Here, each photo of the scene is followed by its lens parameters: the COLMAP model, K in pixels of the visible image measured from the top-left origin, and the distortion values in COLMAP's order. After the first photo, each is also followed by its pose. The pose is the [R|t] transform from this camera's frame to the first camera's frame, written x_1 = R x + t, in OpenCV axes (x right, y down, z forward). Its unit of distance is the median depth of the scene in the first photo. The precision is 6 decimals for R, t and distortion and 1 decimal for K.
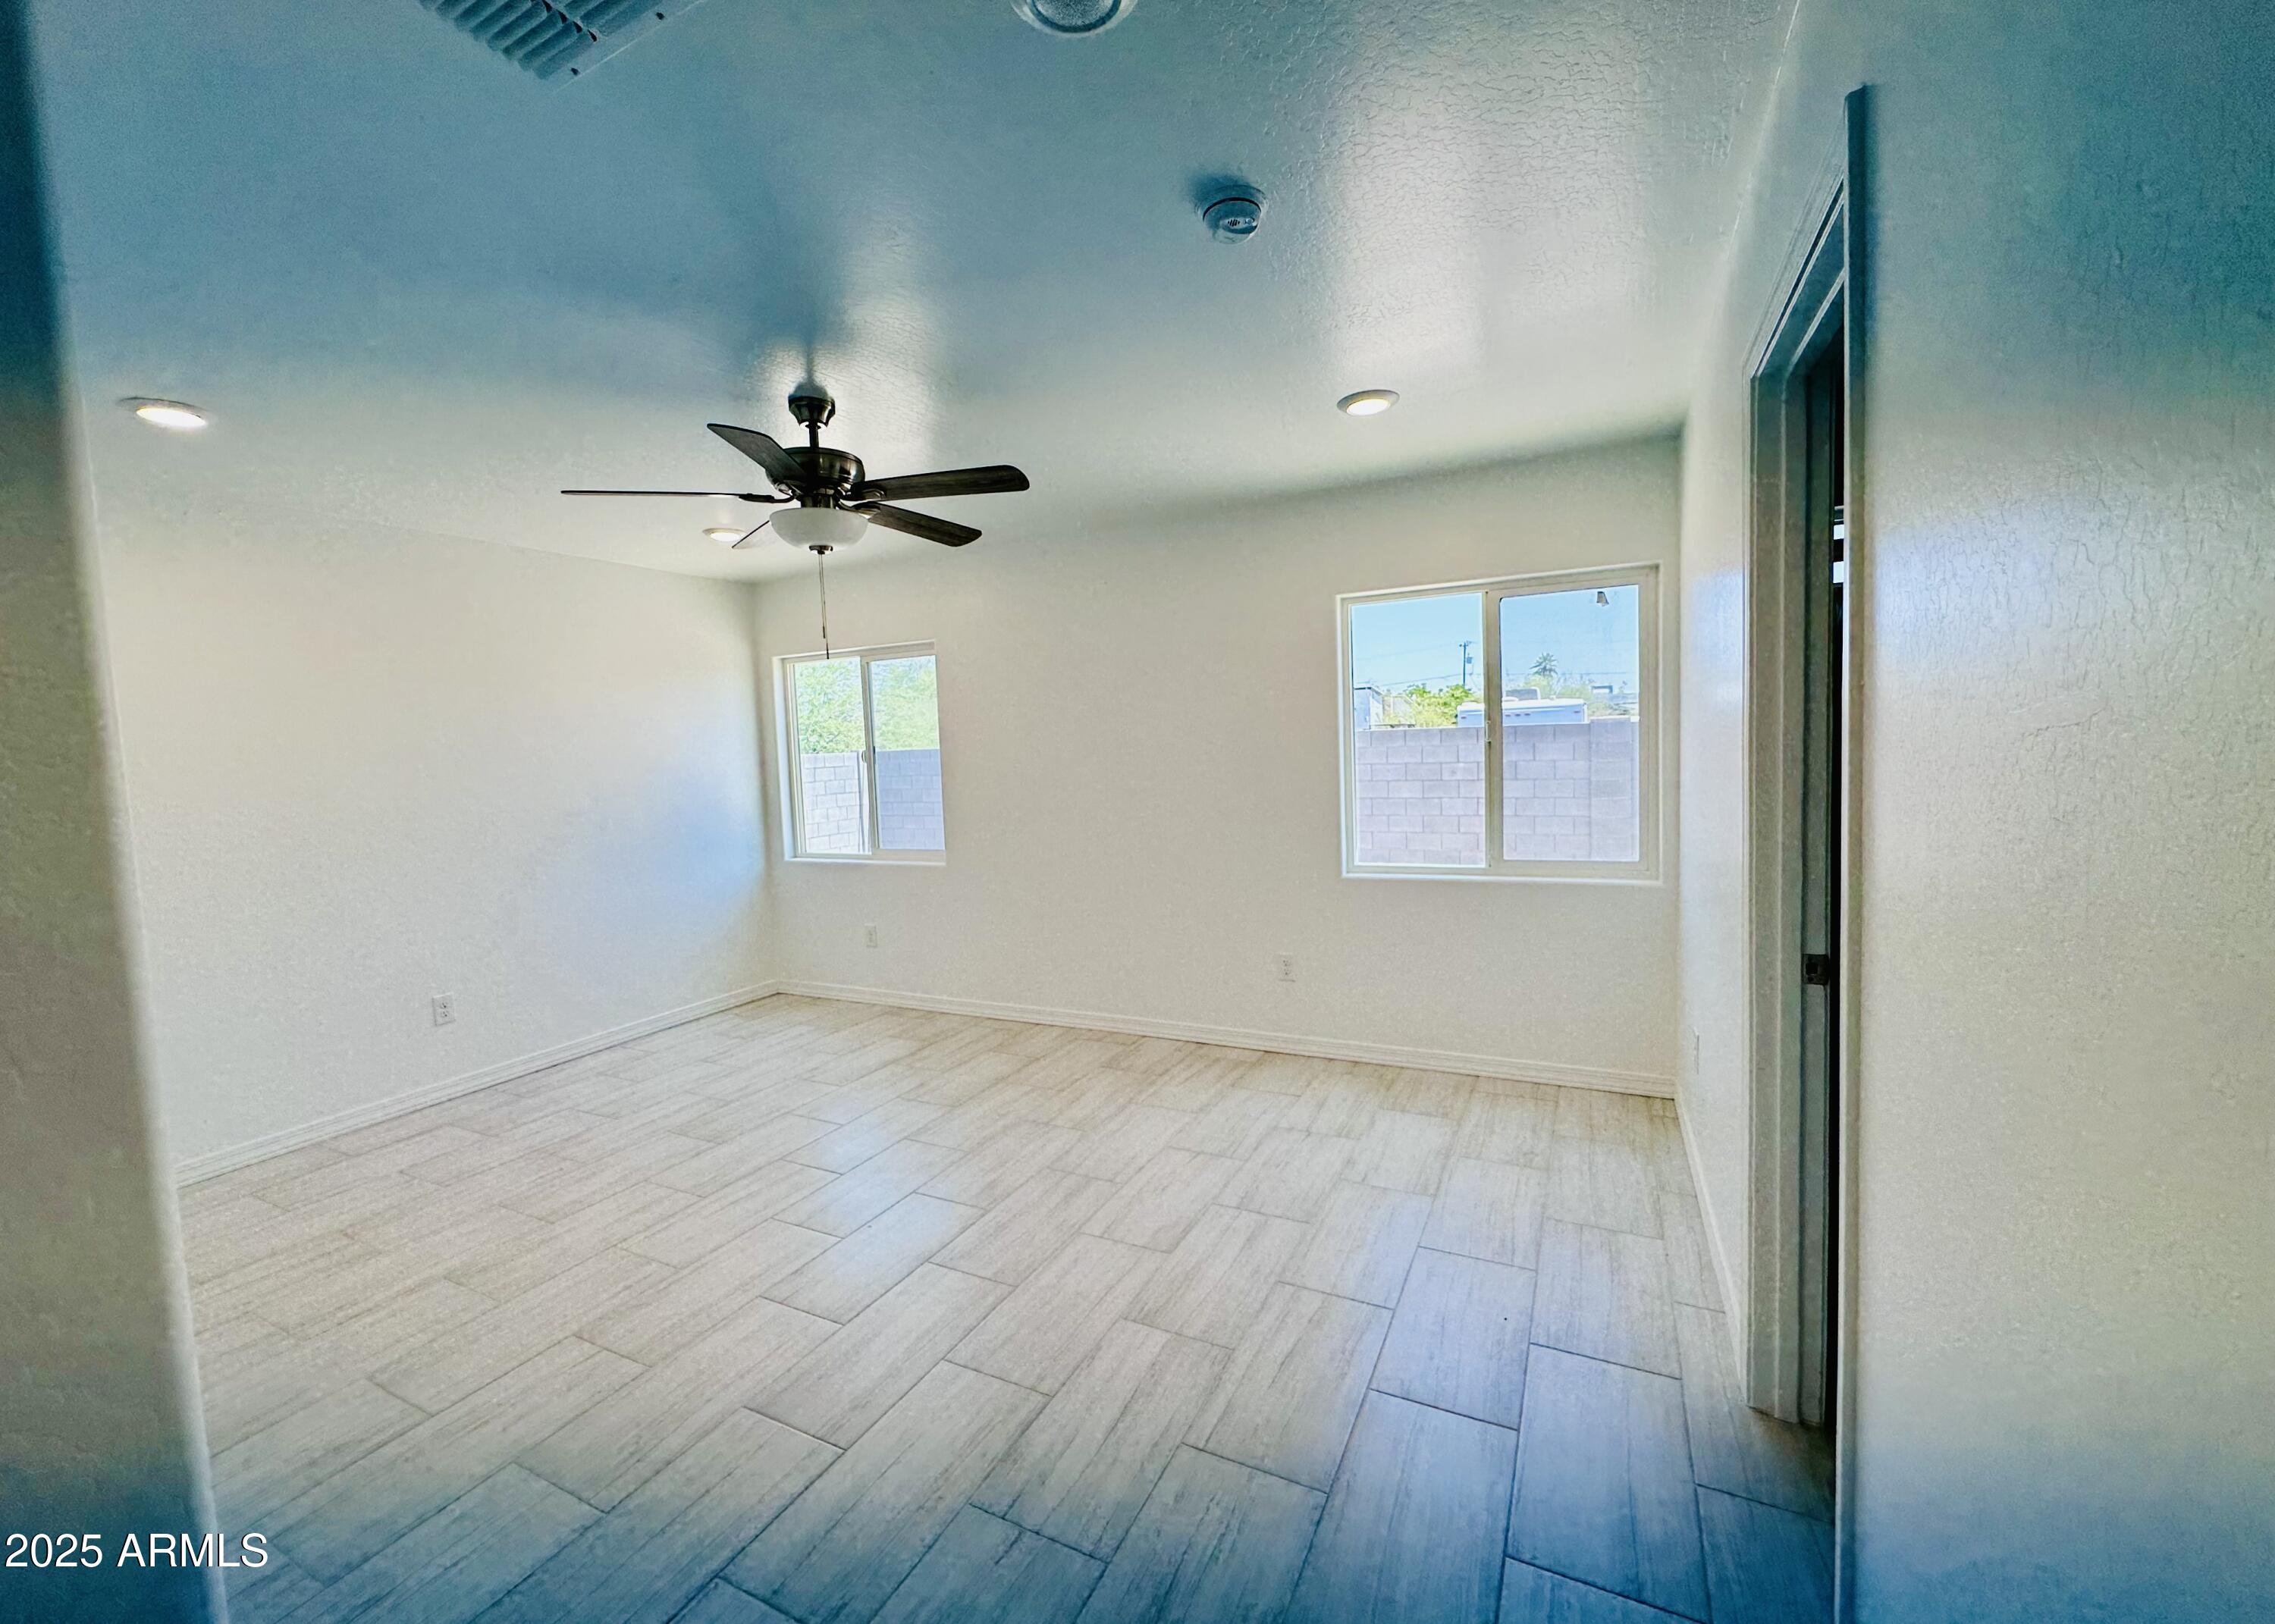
lens RADIAL K [[910.9, 0, 1133.6], [0, 910.9, 808.2], [0, 0, 1]] dist [-0.003223, 0.000070]
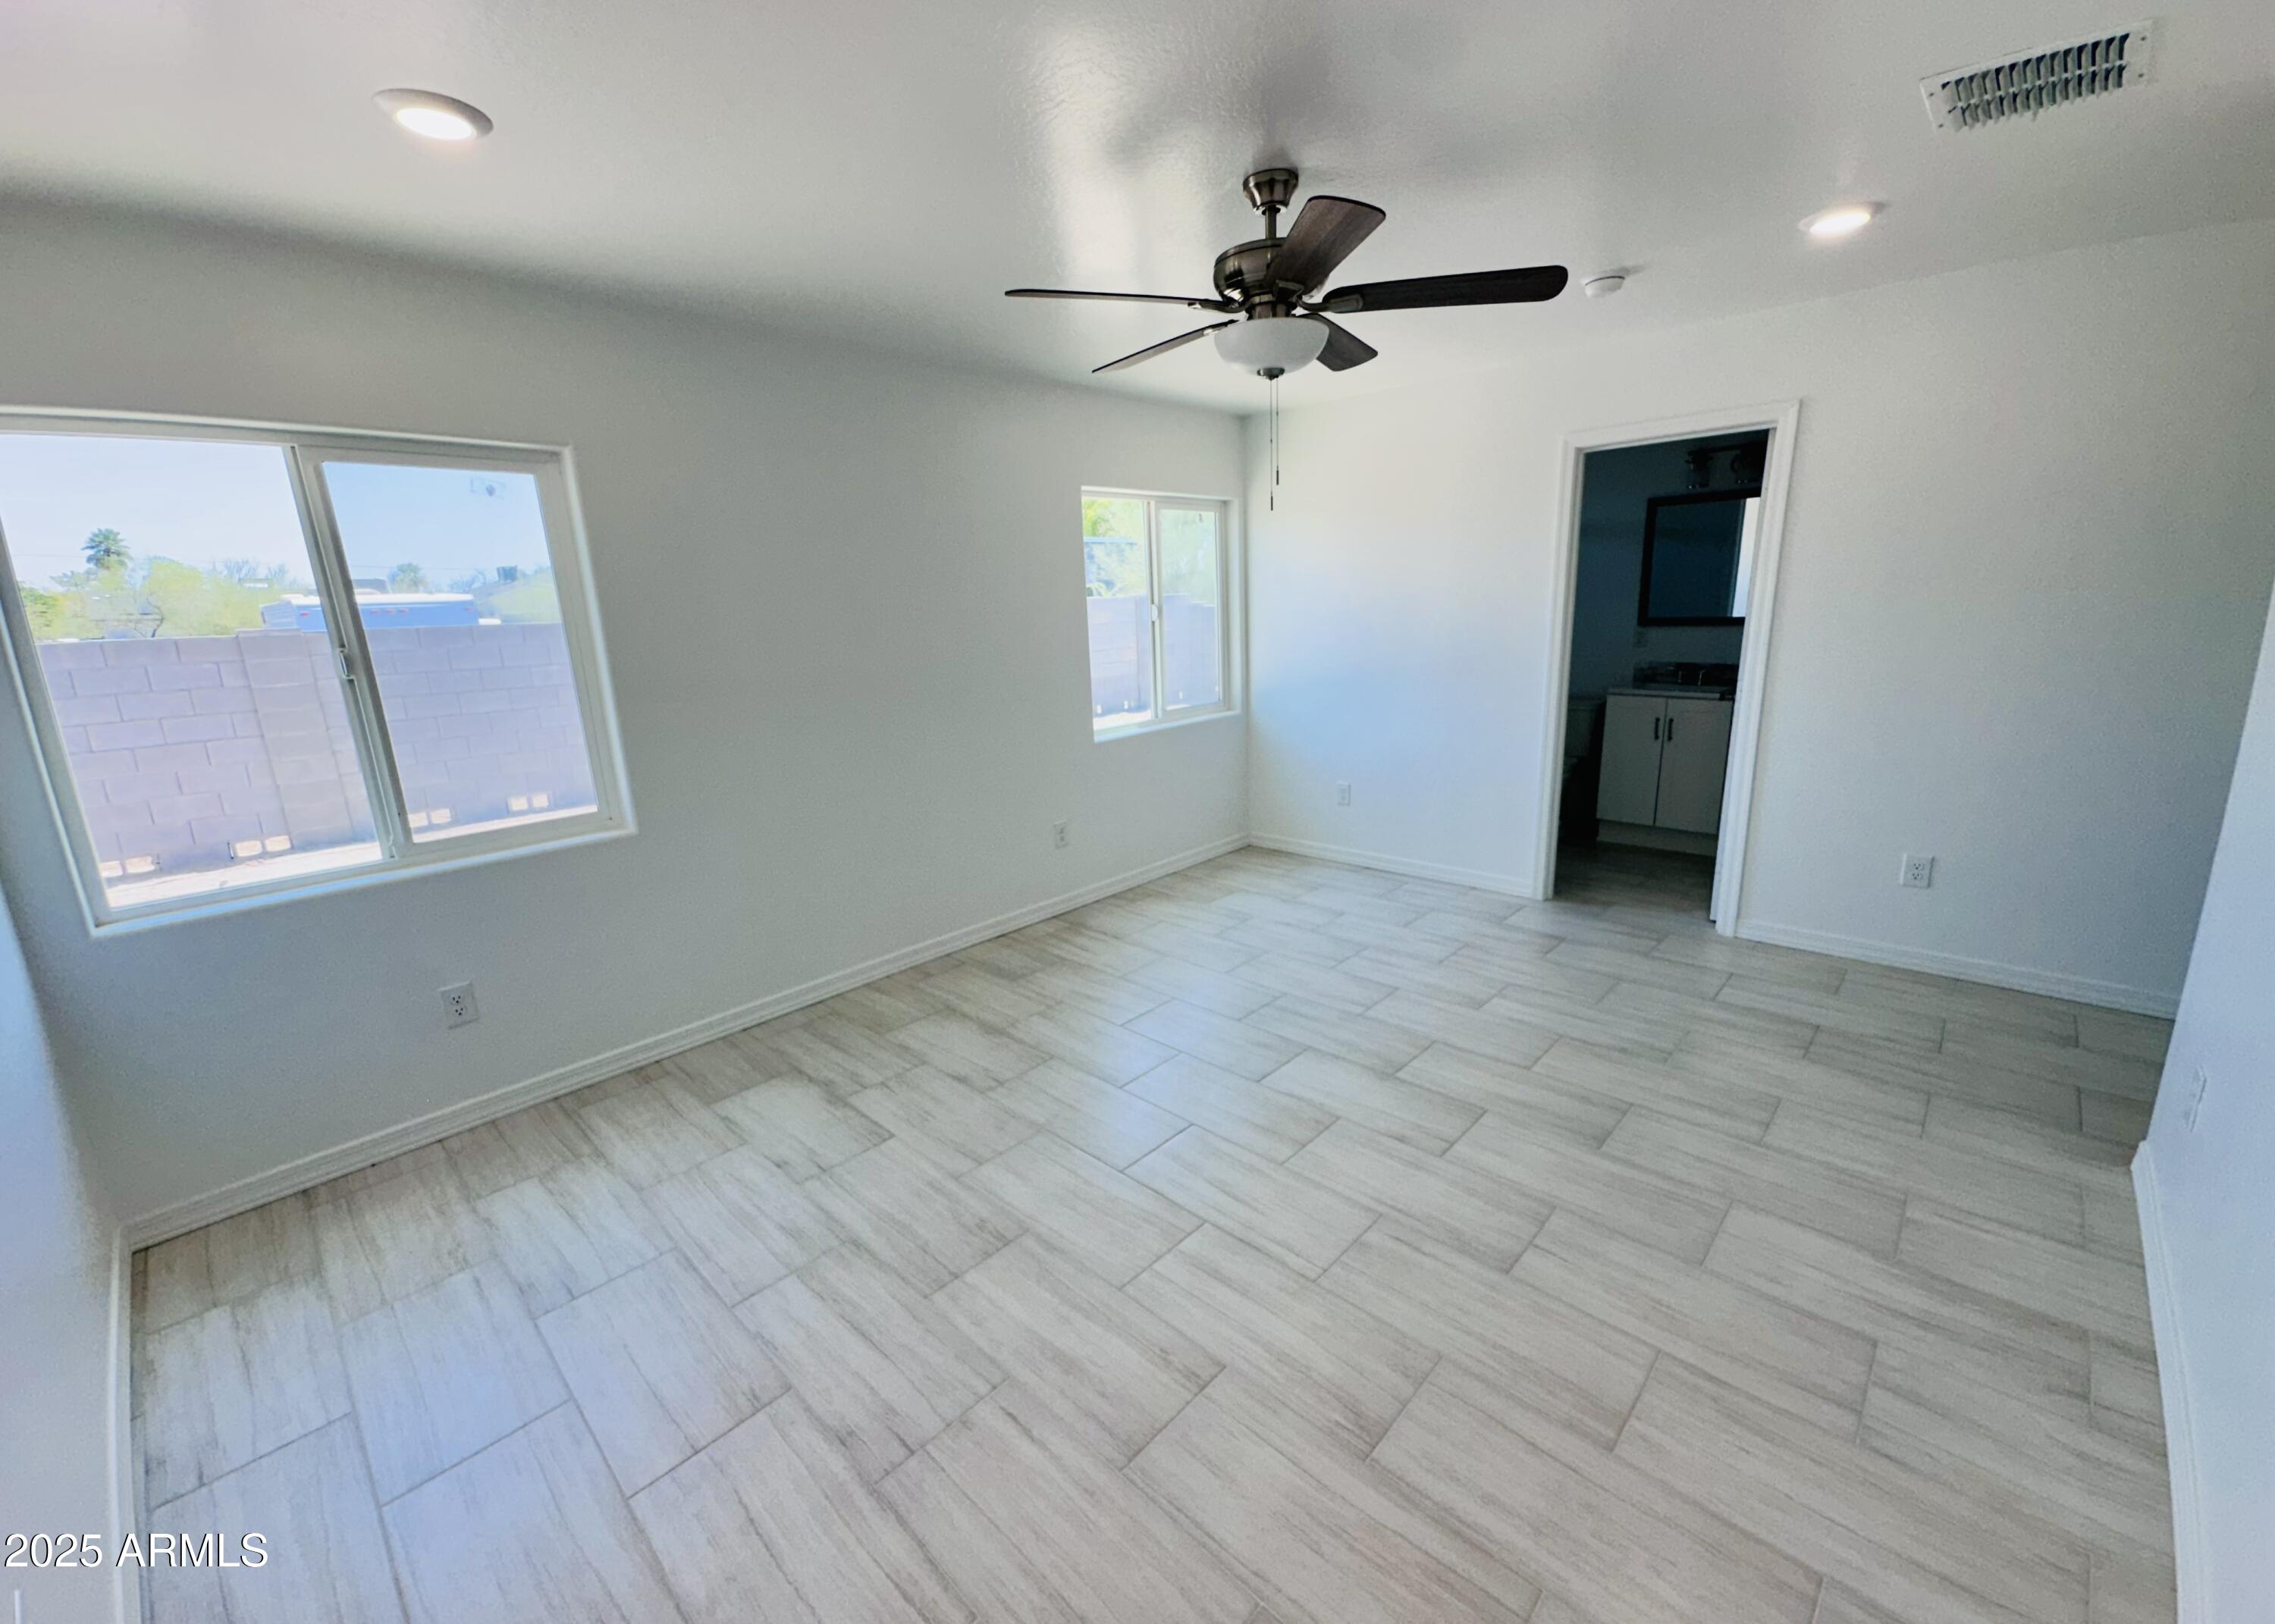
lens RADIAL K [[910.9, 0, 1133.6], [0, 910.9, 808.2], [0, 0, 1]] dist [-0.003223, 0.000070]
pose [[0.295876, -0.189675, 0.936206, -0.816554], [0.092287, 0.981179, 0.169620, -0.032254], [-0.950758, 0.036213, 0.307812, 0.584117]]
